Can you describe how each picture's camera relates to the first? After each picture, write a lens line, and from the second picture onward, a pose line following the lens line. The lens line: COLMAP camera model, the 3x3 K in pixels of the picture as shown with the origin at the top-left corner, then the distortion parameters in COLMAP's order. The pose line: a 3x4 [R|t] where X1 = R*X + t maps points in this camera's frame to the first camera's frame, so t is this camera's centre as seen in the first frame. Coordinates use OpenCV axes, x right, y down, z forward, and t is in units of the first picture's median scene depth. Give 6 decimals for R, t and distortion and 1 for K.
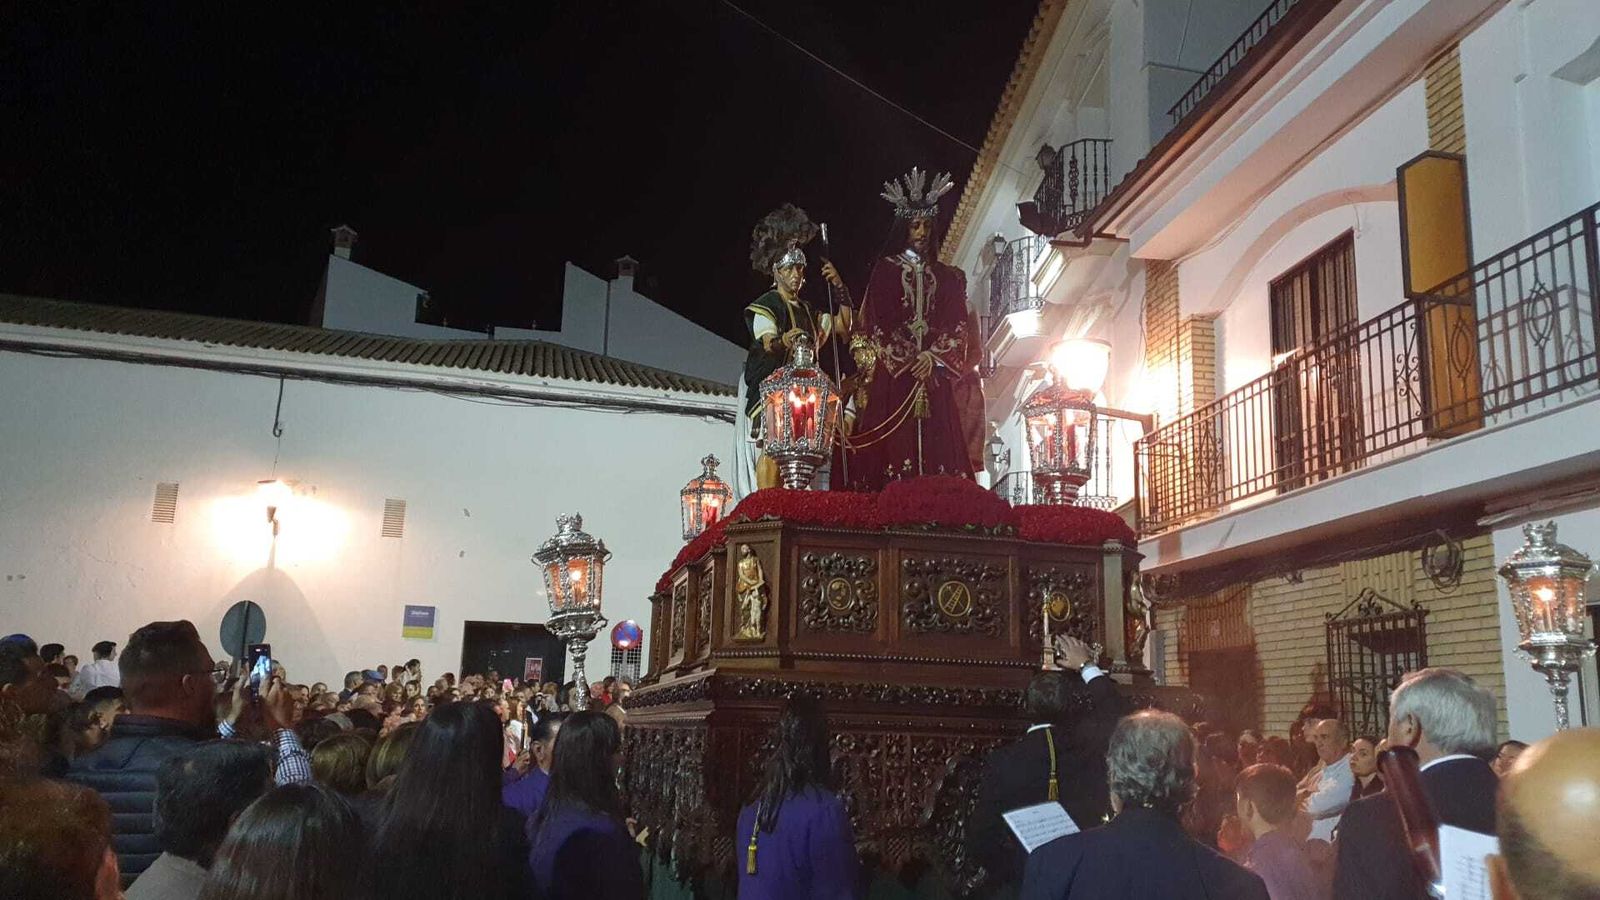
lens RADIAL K [[1236.6, 0, 817.8], [0, 1236.6, 465.1], [0, 0, 1]] dist [0.033517, -0.003232]
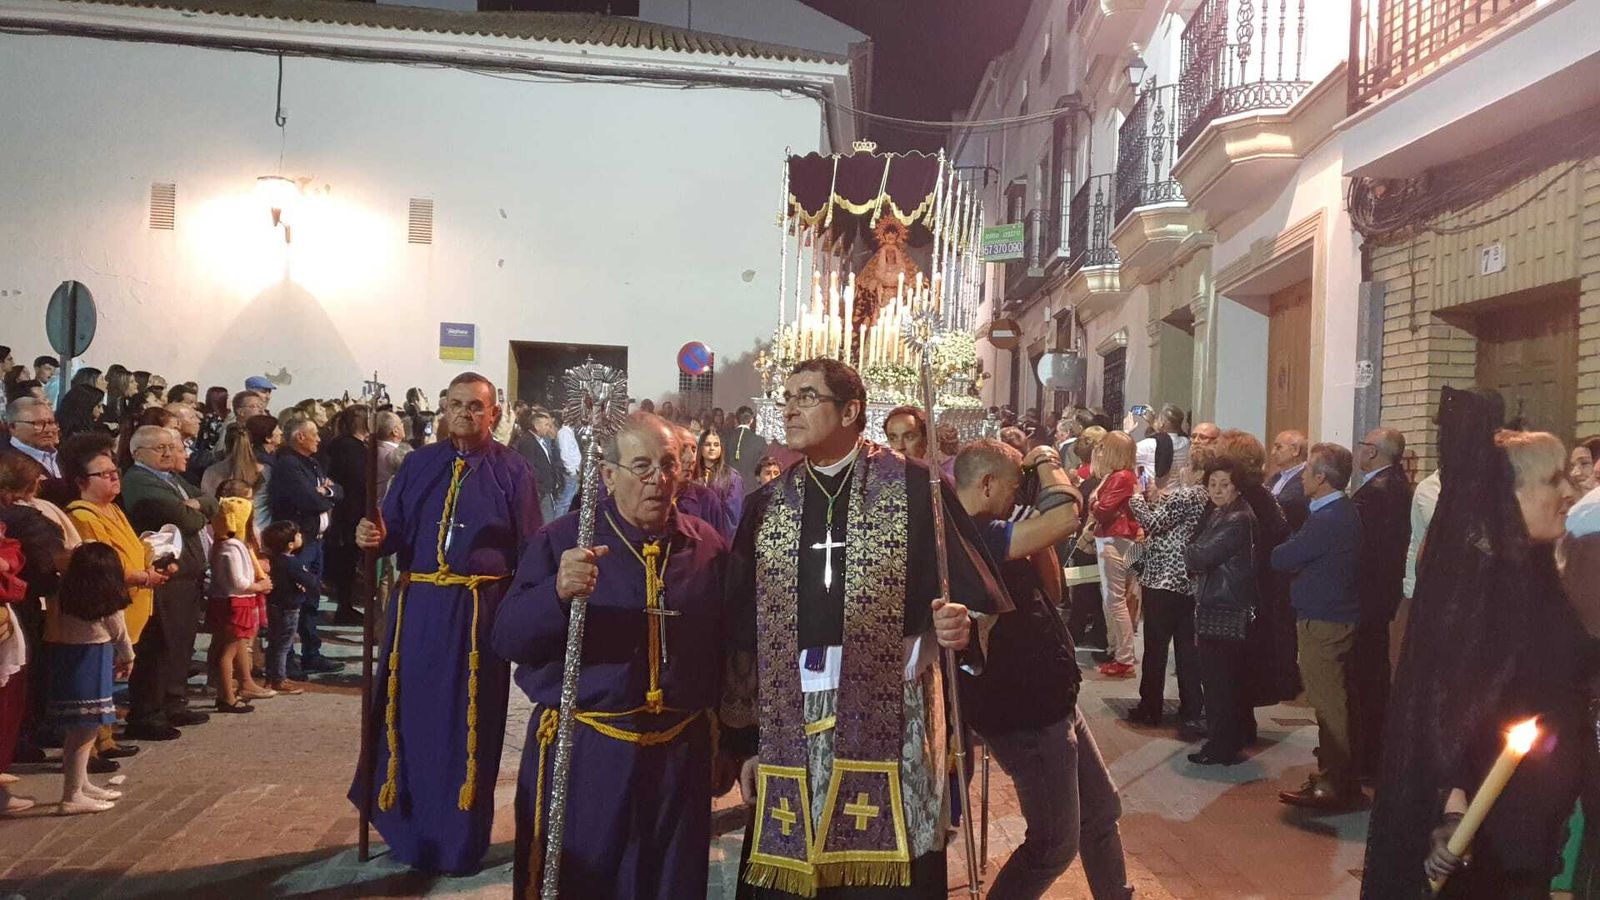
lens RADIAL K [[1236.6, 0, 817.8], [0, 1236.6, 465.1], [0, 0, 1]] dist [0.033517, -0.003232]
pose [[0.992274, 0.000370, -0.124069, 0.039297], [0.024975, 0.978930, 0.202665, 0.042187], [0.121530, -0.204198, 0.971357, 0.172704]]
